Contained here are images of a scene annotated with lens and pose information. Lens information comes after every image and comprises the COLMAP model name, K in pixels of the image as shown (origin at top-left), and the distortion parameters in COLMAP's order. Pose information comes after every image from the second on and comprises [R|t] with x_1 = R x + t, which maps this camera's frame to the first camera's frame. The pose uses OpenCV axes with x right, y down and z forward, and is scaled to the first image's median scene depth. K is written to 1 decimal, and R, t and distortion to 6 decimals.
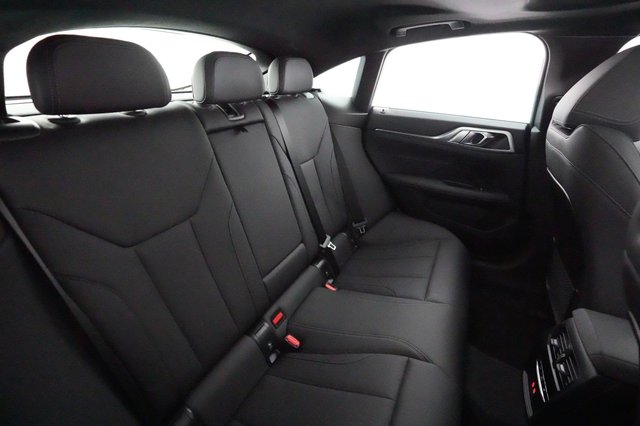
lens RADIAL K [[318.7, 0, 320.6], [0, 318.7, 218.6], [0, 0, 1]] dist [-0.001401, -0.000003]
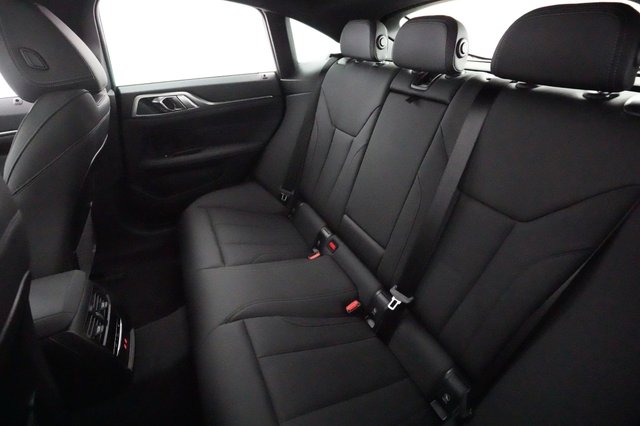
lens RADIAL K [[318.7, 0, 322.2], [0, 318.7, 211.8], [0, 0, 1]] dist [-0.001401, -0.000003]
pose [[-0.641334, 0.366554, -0.674040, 0.673936], [-0.318344, 0.672190, 0.668445, -0.587221], [0.698103, 0.643272, -0.314408, 1.258584]]
